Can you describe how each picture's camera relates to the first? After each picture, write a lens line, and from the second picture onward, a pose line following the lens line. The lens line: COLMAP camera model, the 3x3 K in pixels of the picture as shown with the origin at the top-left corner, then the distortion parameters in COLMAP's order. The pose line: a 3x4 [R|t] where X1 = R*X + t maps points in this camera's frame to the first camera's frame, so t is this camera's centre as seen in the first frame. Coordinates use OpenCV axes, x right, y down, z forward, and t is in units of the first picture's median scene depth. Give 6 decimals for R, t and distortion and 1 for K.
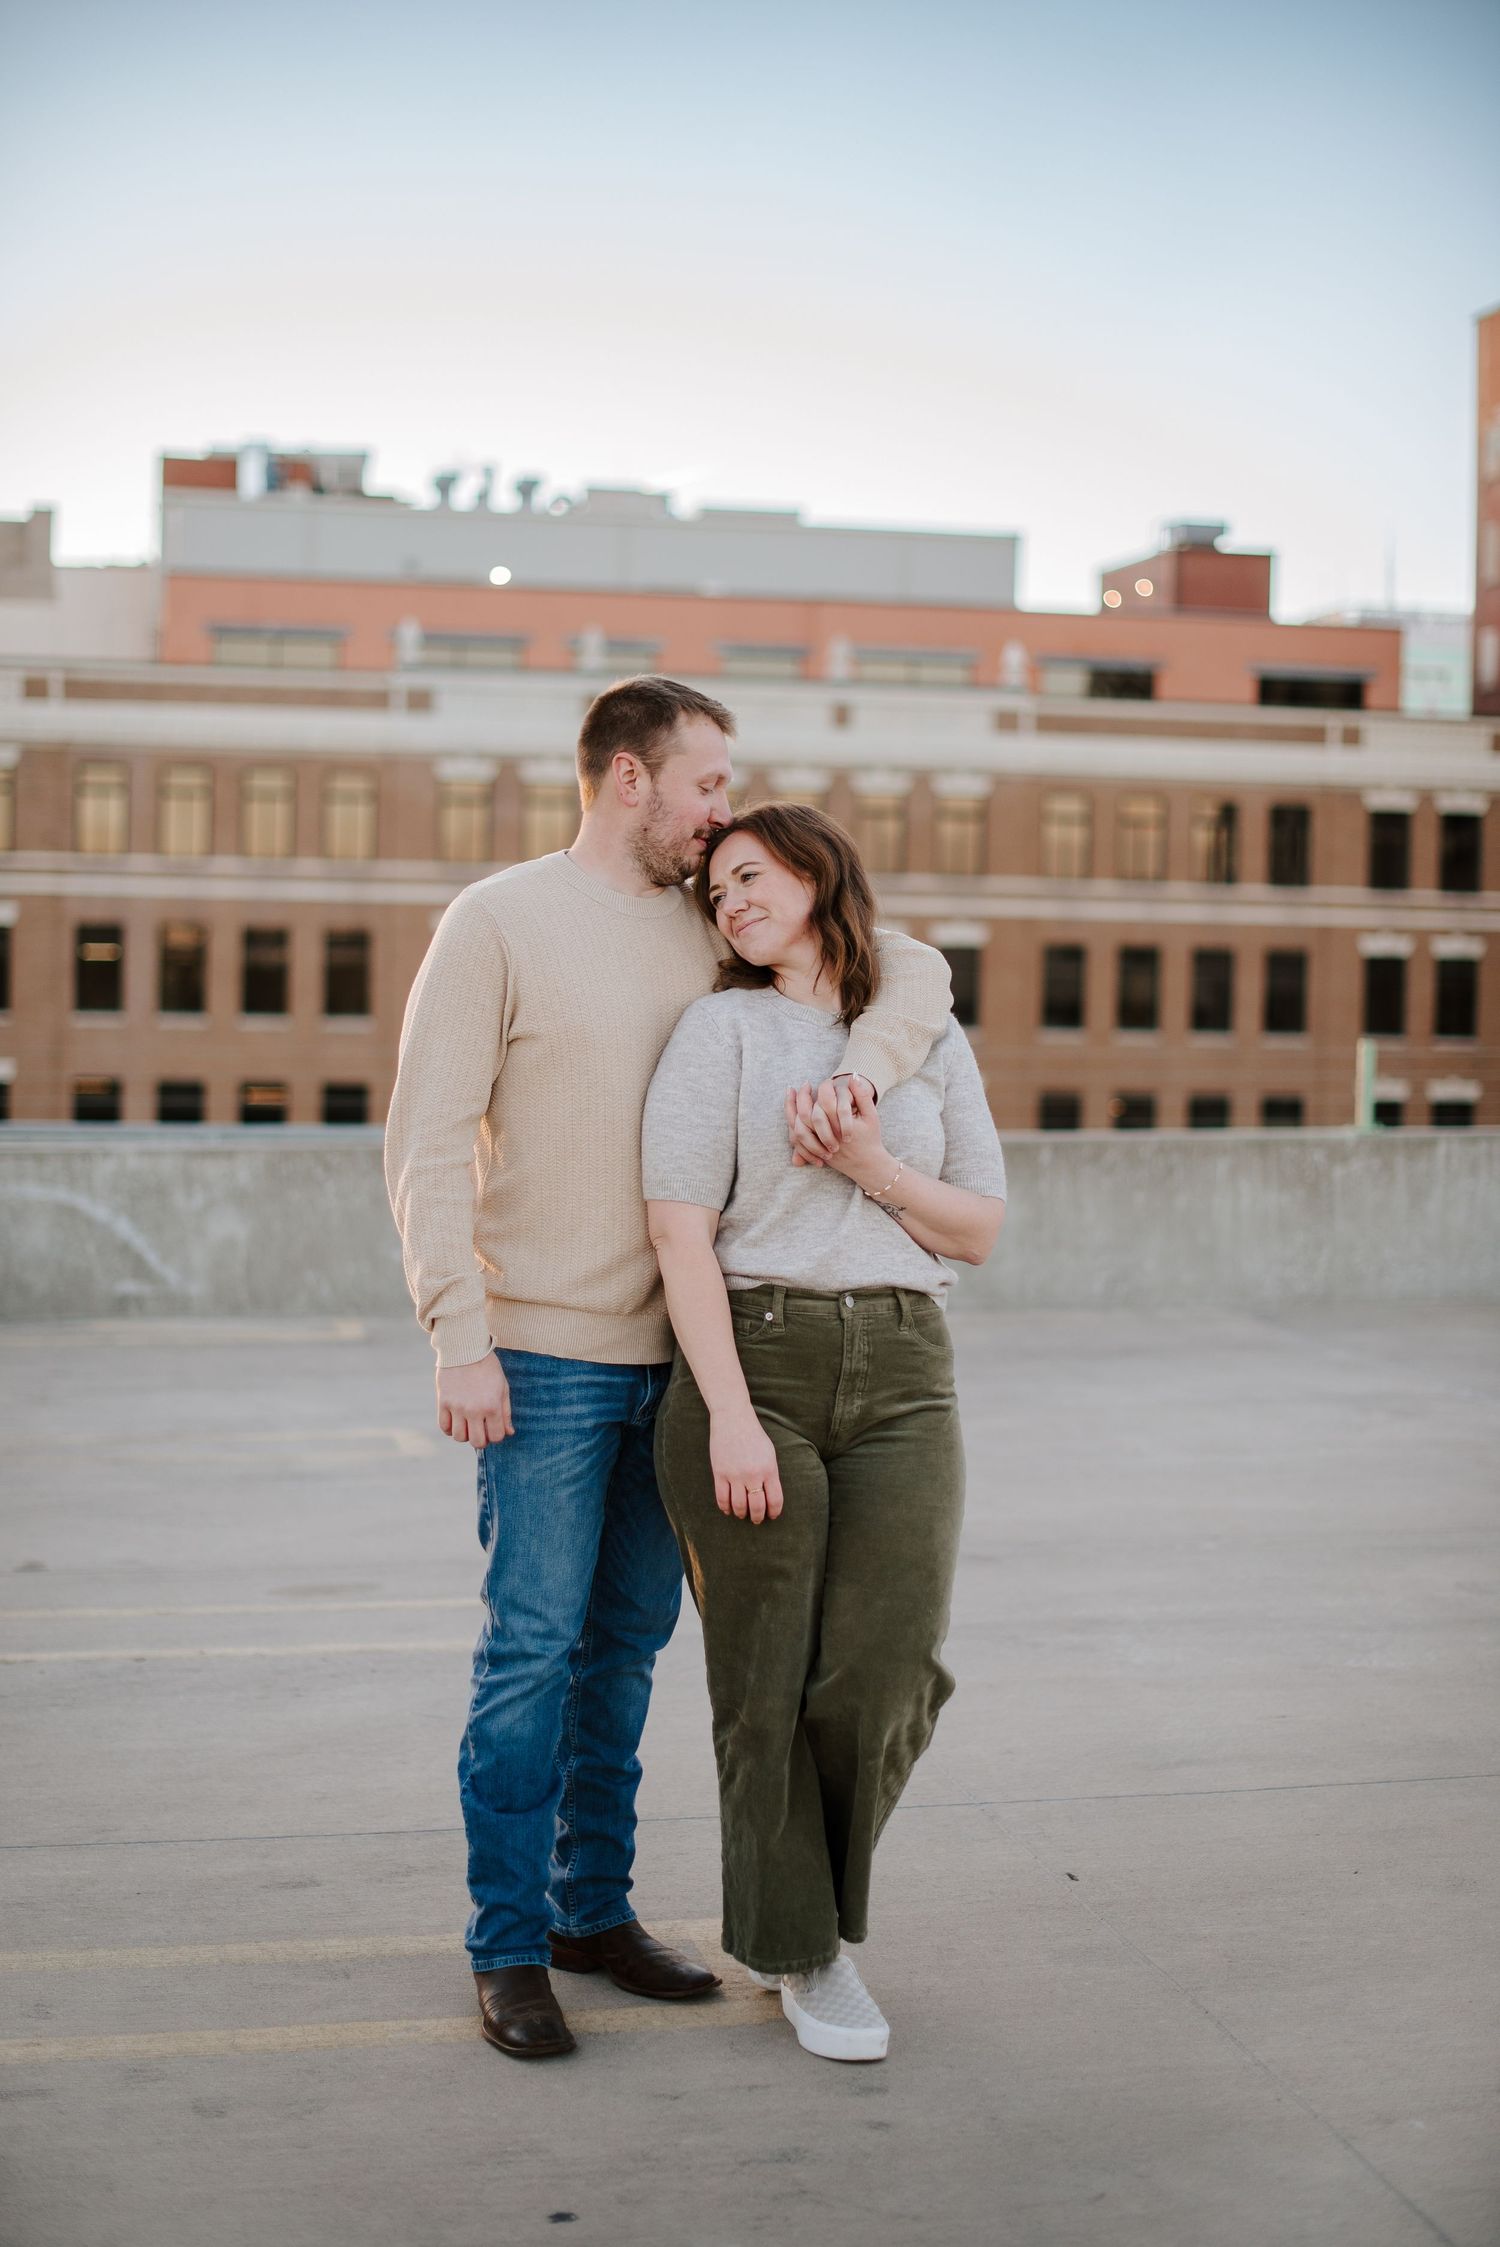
lens RADIAL K [[3182.2, 0, 729.1], [0, 3182.2, 1121.1], [0, 0, 1]] dist [-0.106620, 0.000000]
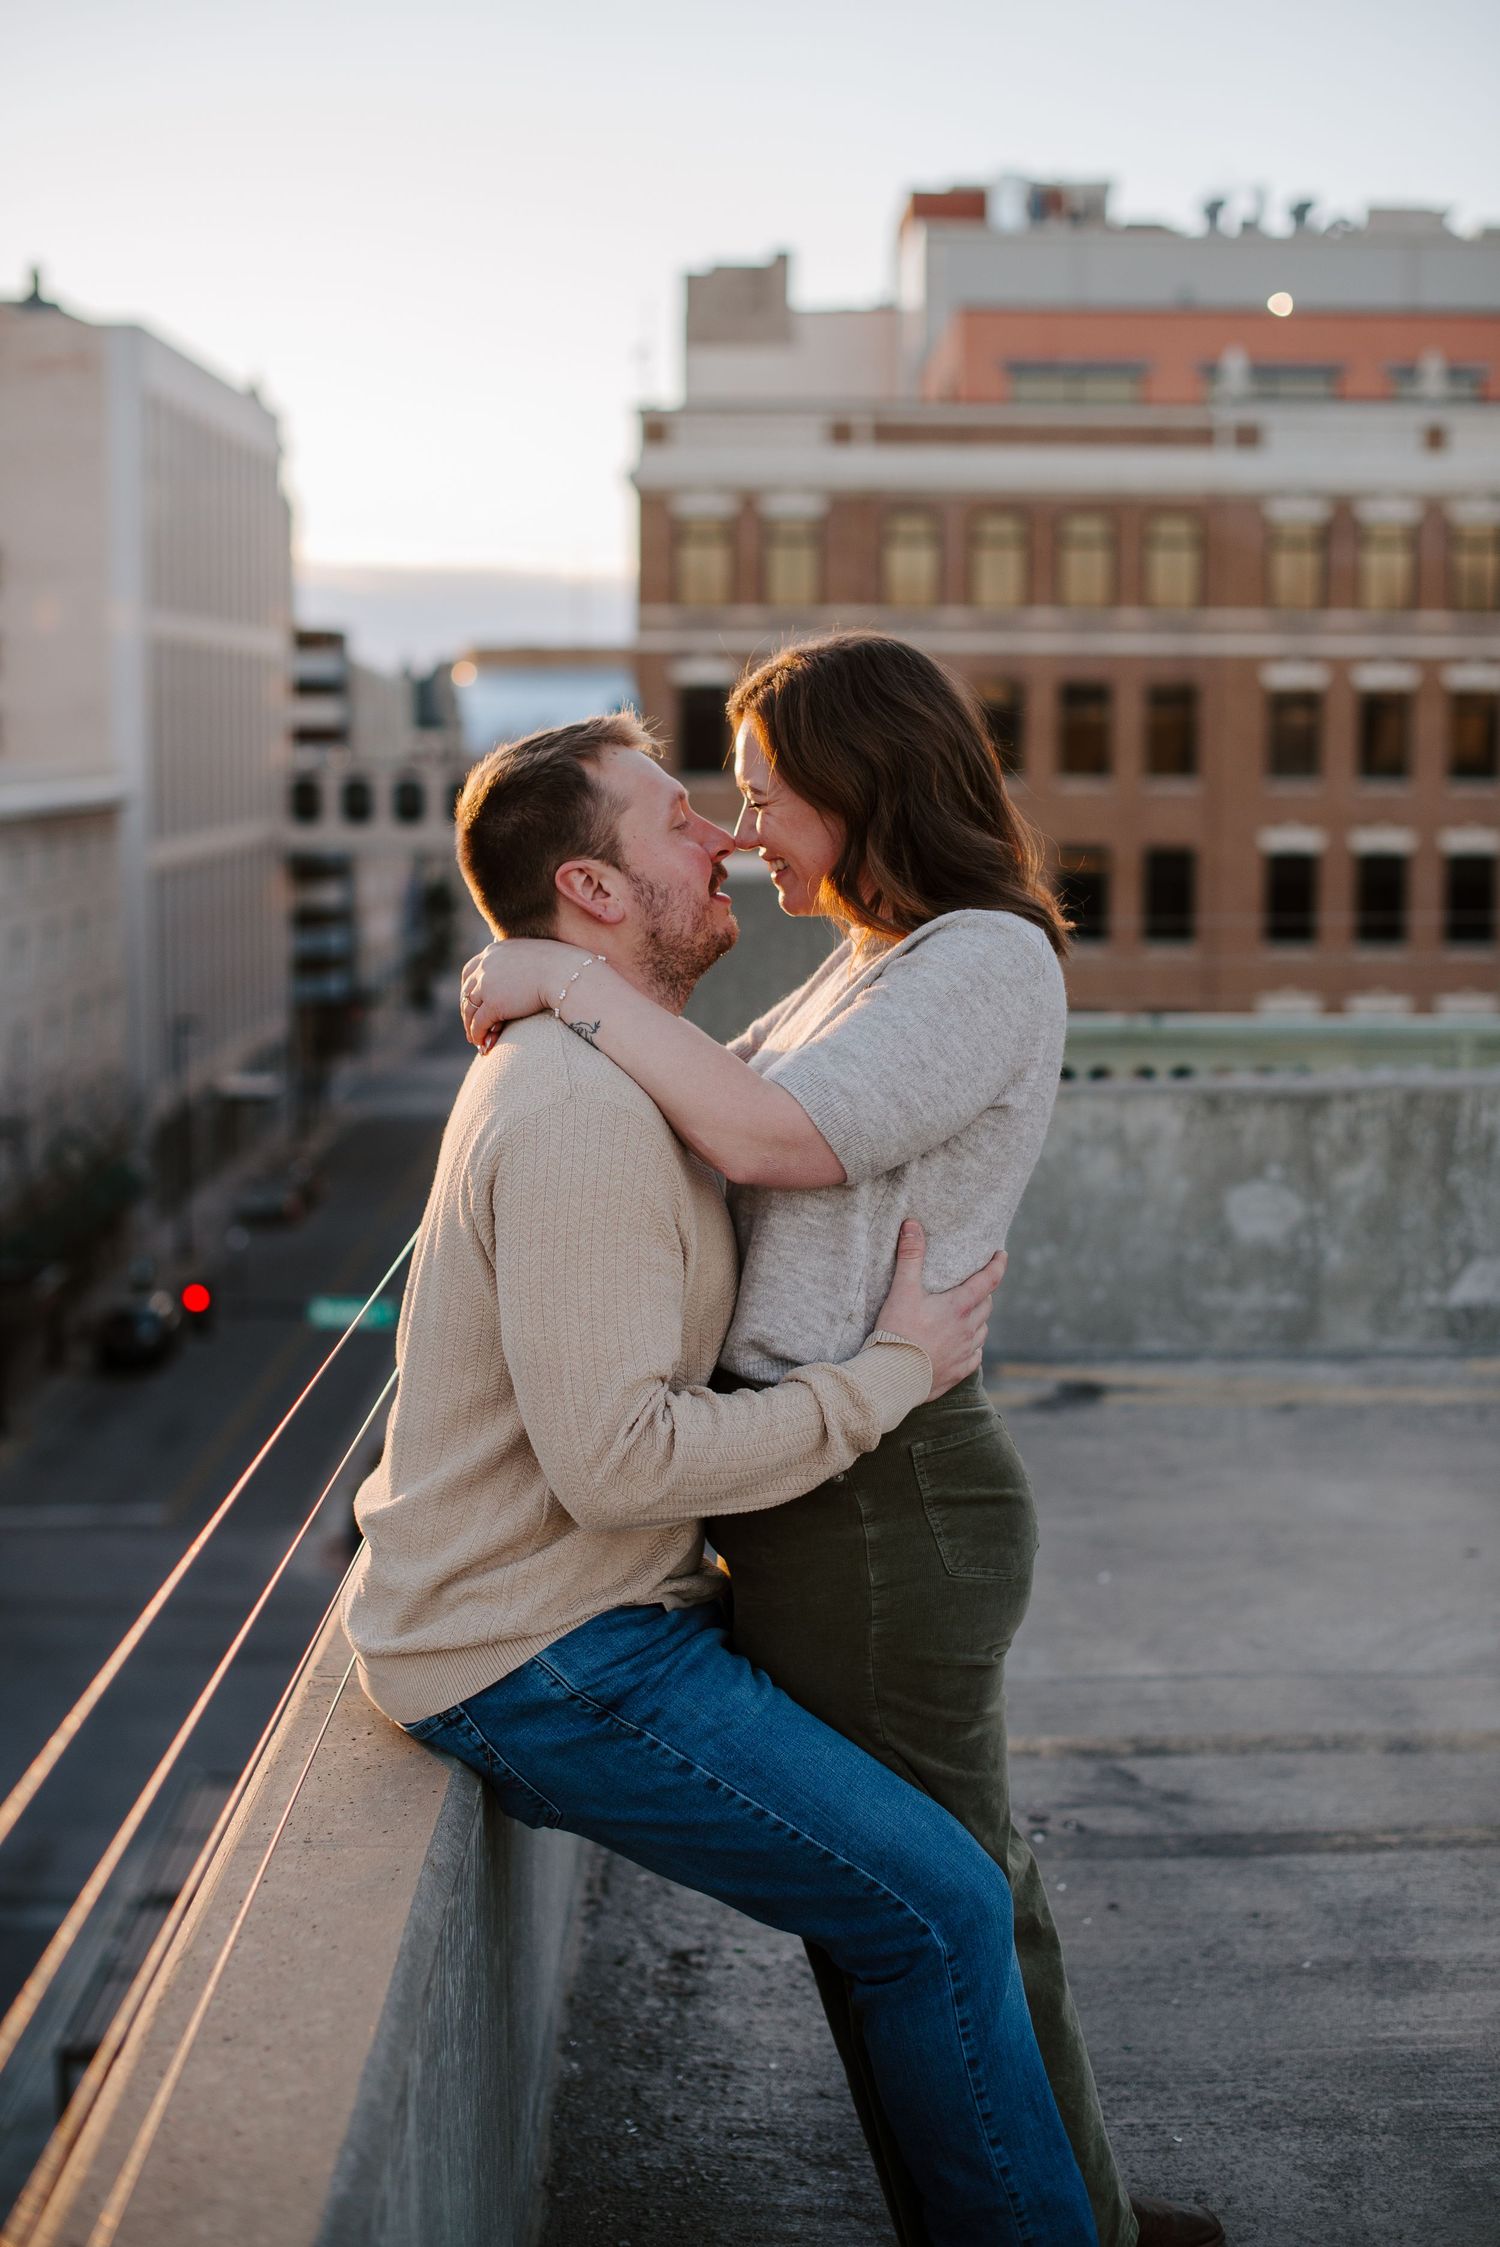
lens RADIAL K [[3182.2, 0, 773.3], [0, 3182.2, 1117.0], [0, 0, 1]] dist [-0.106620, 0.000000]
pose [[0.982599, 0.005951, -0.185645, -0.785883], [0.008201, 0.997122, 0.075368, -0.053570], [0.185559, -0.075579, 0.979722, 0.635271]]
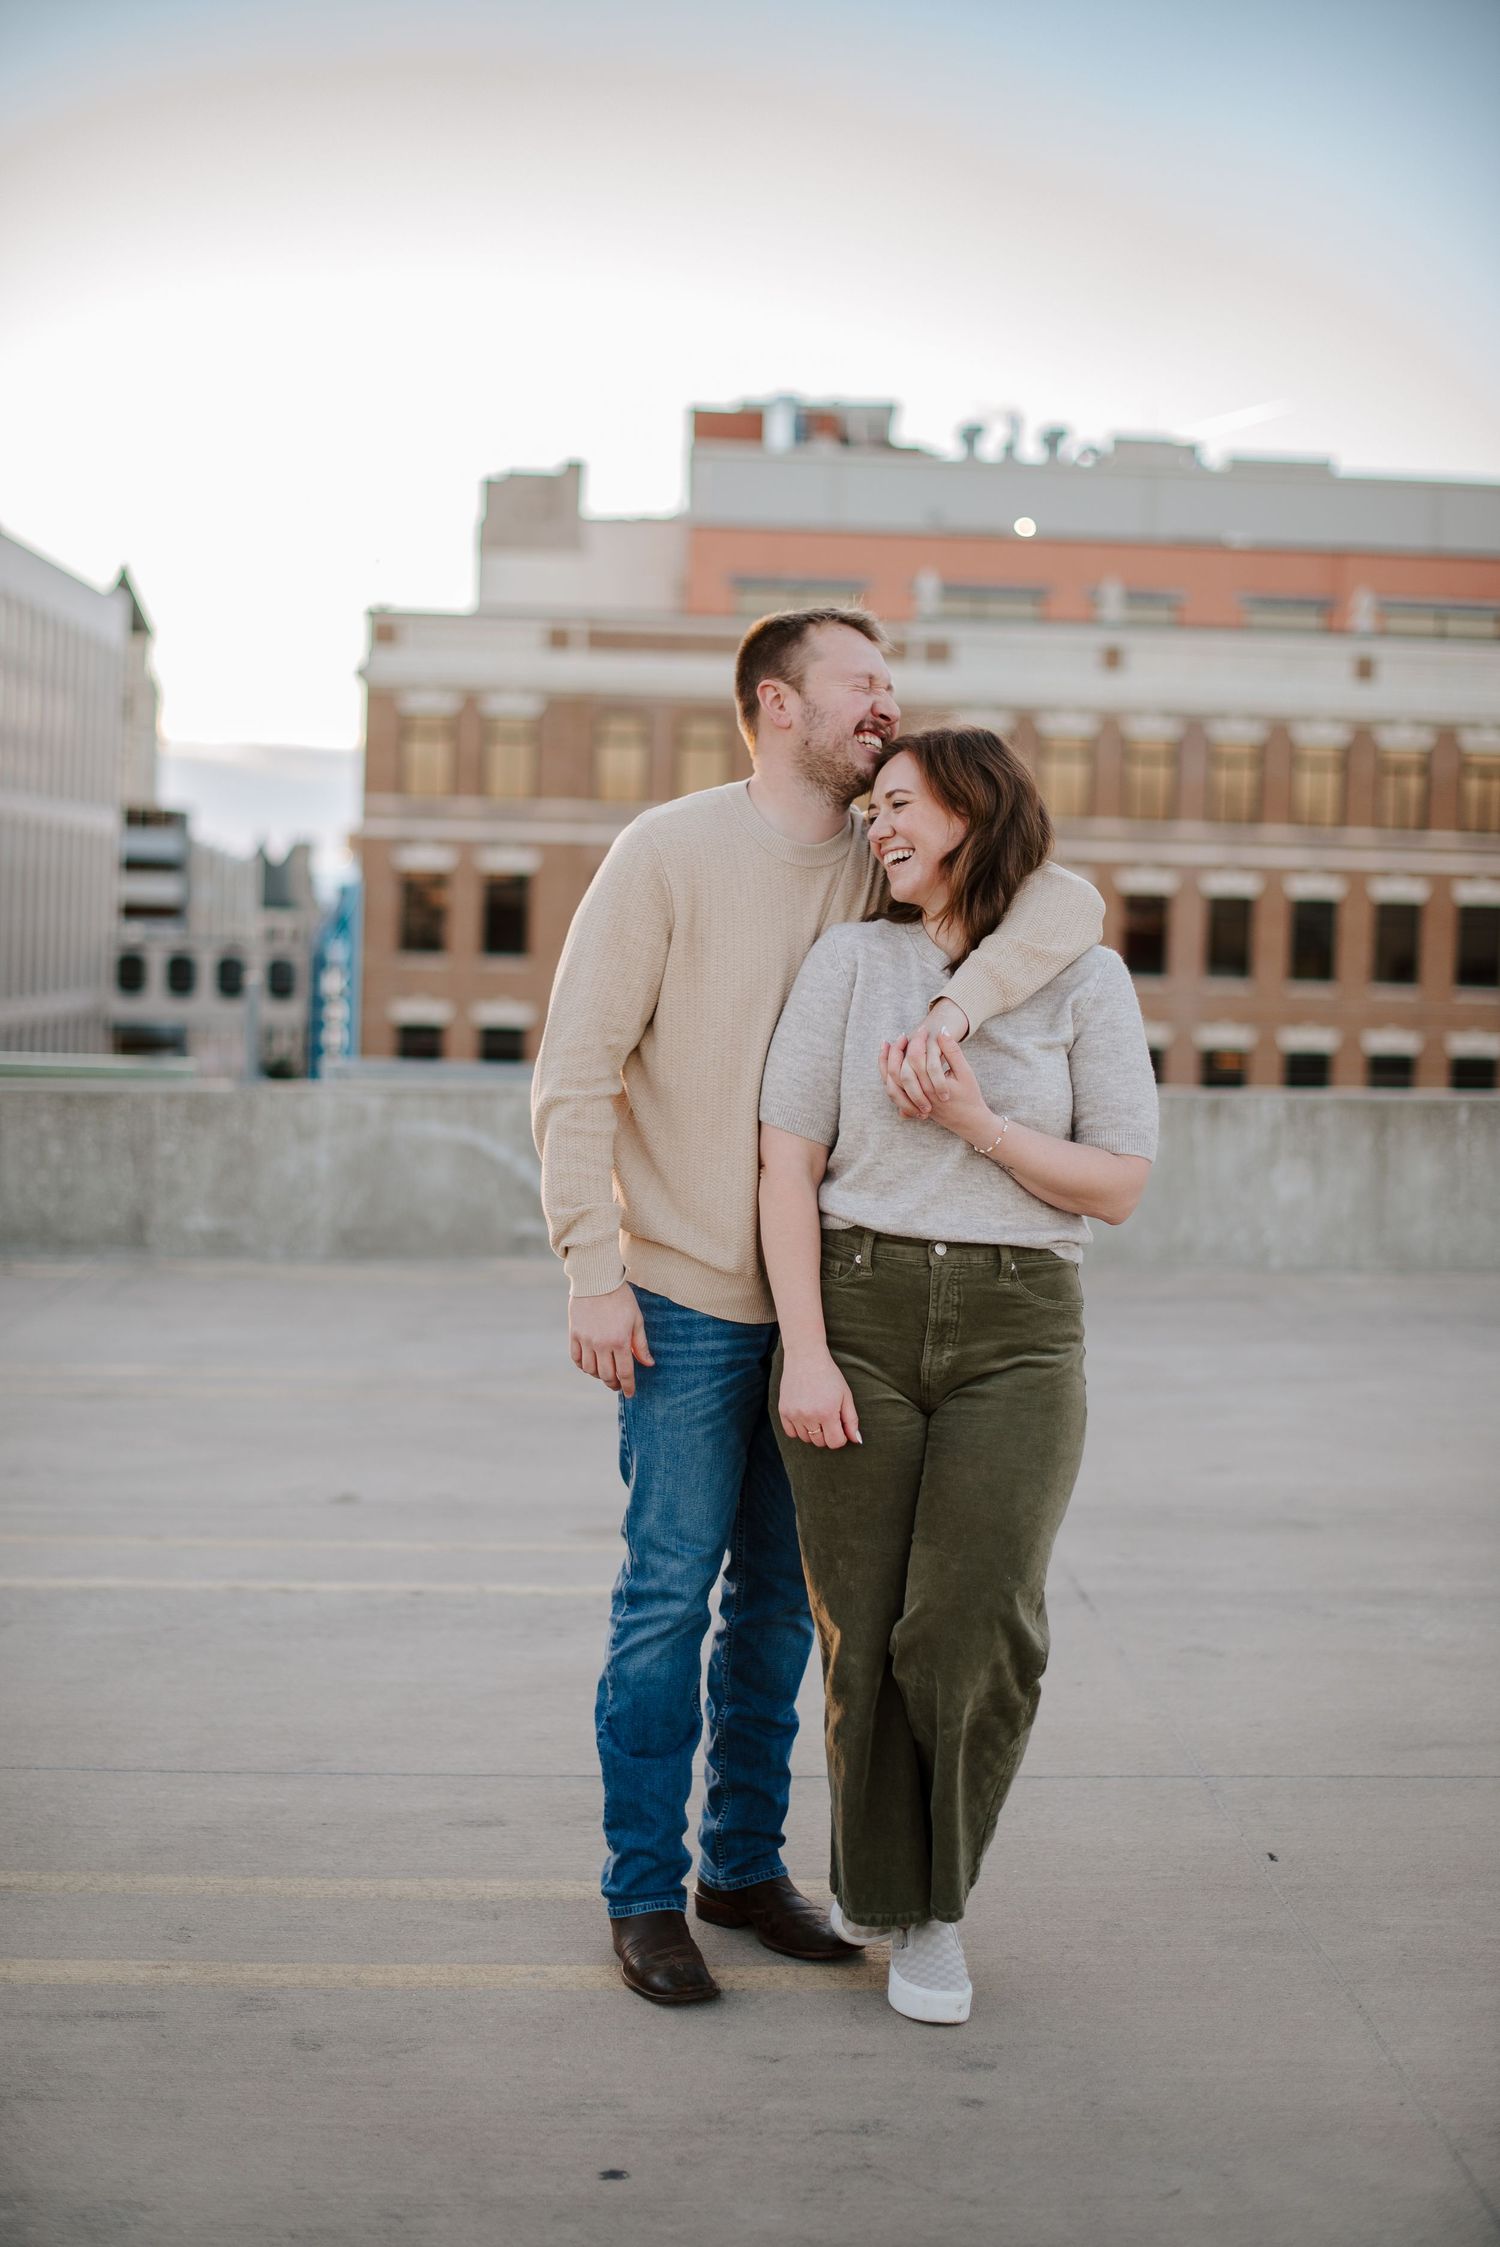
lens RADIAL K [[3182.2, 0, 762.1], [0, 3182.2, 1122.0], [0, 0, 1]] dist [-0.106620, 0.000000]
pose [[0.987726, 0.020927, -0.154790, 0.074310], [-0.018617, 0.999693, 0.016356, 0.002145], [0.155085, -0.013273, 0.987812, 0.023222]]
